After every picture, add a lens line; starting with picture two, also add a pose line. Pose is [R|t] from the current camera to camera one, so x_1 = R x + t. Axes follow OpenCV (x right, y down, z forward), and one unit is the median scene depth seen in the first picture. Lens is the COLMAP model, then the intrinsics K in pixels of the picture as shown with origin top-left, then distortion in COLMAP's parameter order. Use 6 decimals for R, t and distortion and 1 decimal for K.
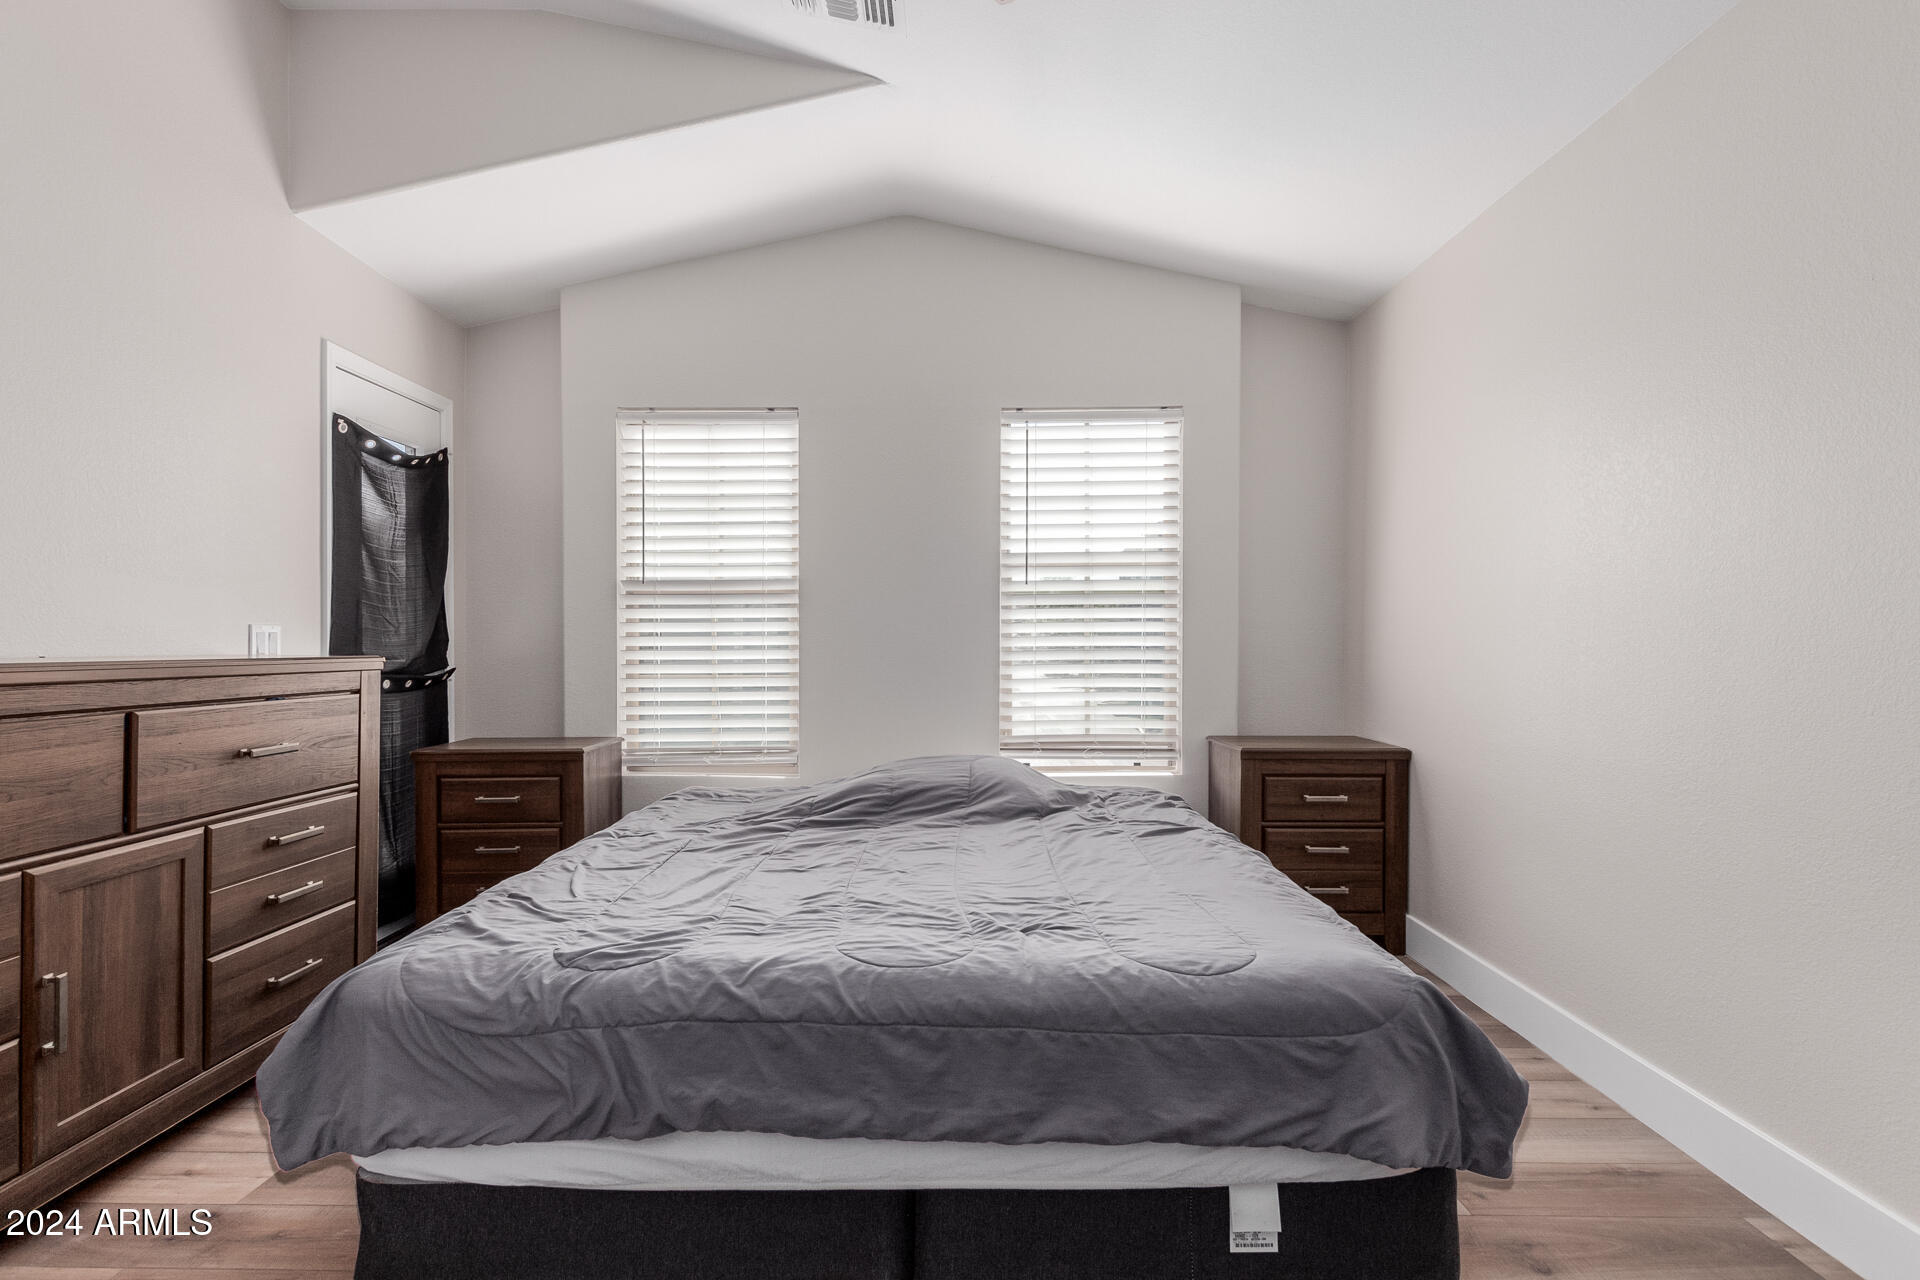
lens RADIAL K [[906.4, 0, 960.0], [0, 906.4, 640.0], [0, 0, 1]] dist [0.001062, -0.000230]
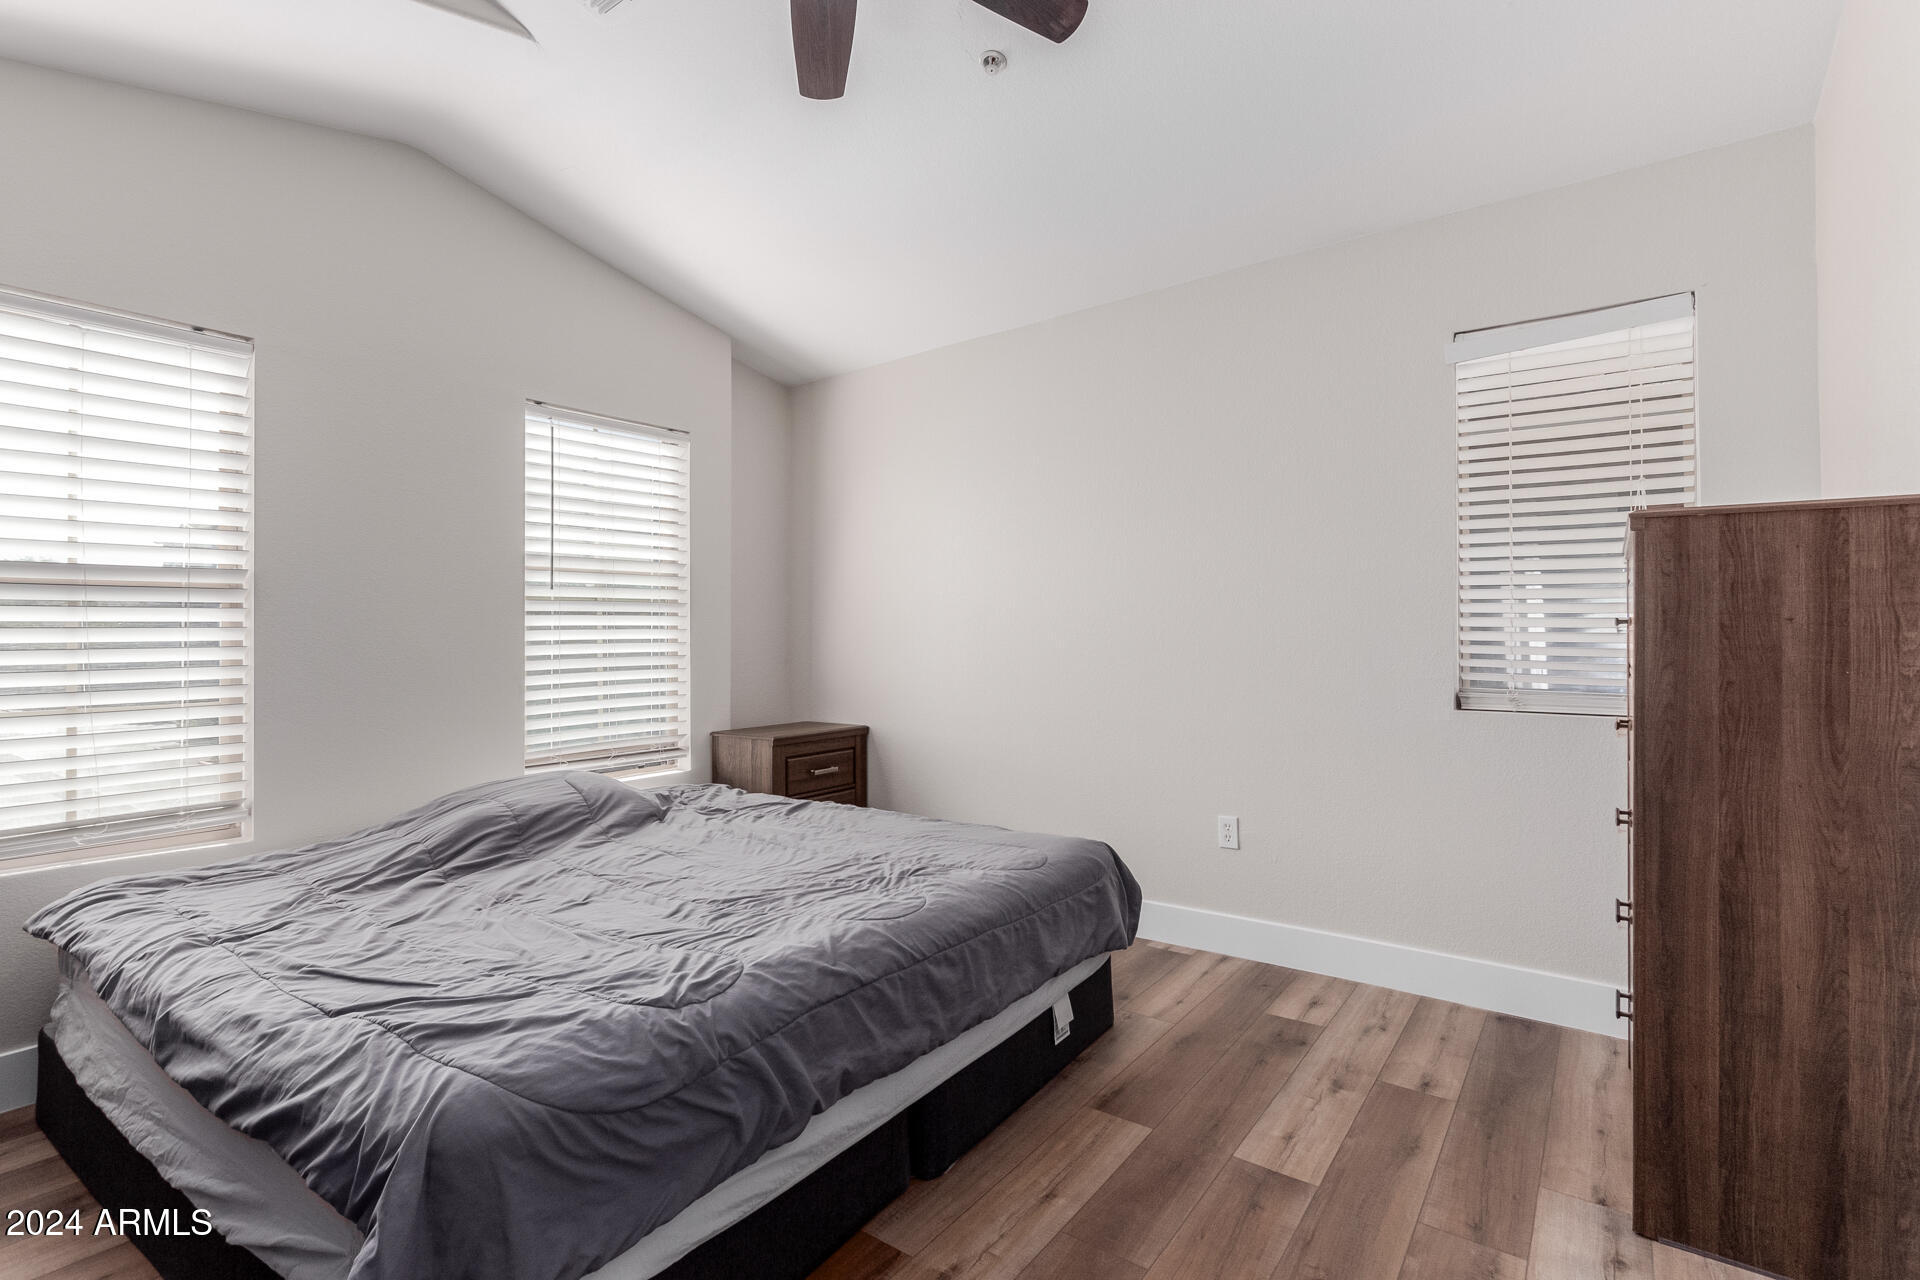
lens RADIAL K [[920.3, 0, 959.5], [0, 920.3, 618.0], [0, 0, 1]] dist [0.001936, 0.000517]
pose [[0.570056, 0.012957, 0.821503, -0.919295], [0.012435, 0.999625, -0.024395, -0.004975], [-0.821512, 0.024122, 0.569681, 0.202481]]
